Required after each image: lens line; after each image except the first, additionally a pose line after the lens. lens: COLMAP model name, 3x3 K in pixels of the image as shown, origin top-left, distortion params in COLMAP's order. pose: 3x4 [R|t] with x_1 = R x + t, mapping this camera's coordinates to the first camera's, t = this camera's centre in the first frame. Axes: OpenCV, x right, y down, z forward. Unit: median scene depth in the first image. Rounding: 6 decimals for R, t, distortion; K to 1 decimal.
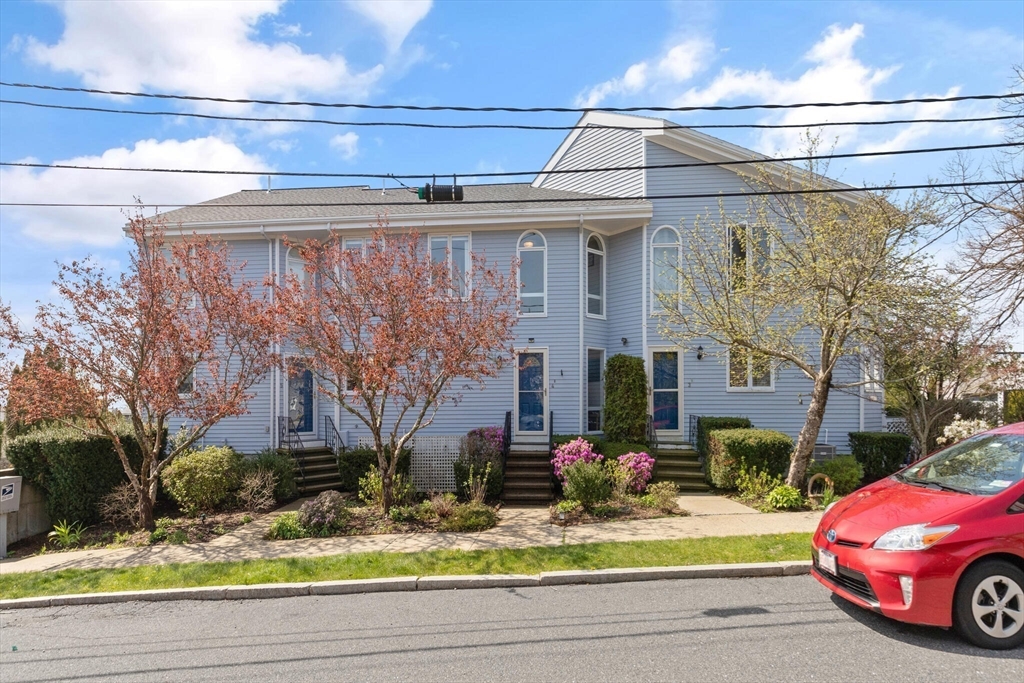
lens RADIAL K [[471.0, 0, 512.0], [0, 471.0, 341.5], [0, 0, 1]] dist [0.001910, -0.000112]
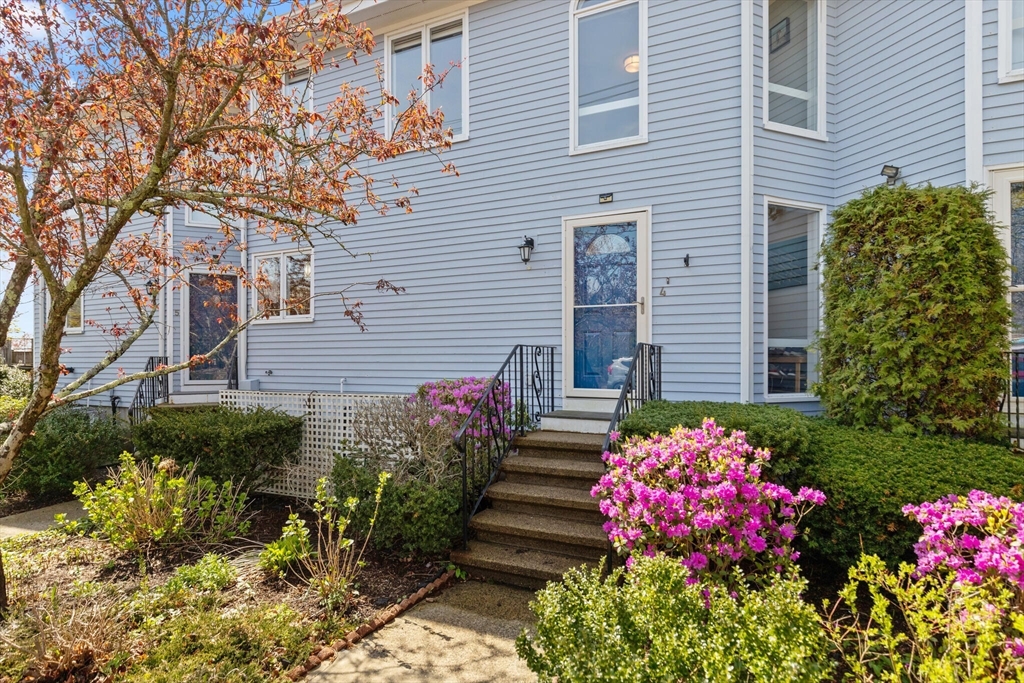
lens RADIAL K [[300.5, 0, 511.5], [0, 300.5, 360.0], [0, 0, 1]] dist [0.000060, 0.000024]
pose [[0.832601, -0.017315, -0.553602, 0.121618], [0.078006, 0.993215, 0.086254, 0.119999], [0.548353, -0.114999, 0.828302, 0.660784]]
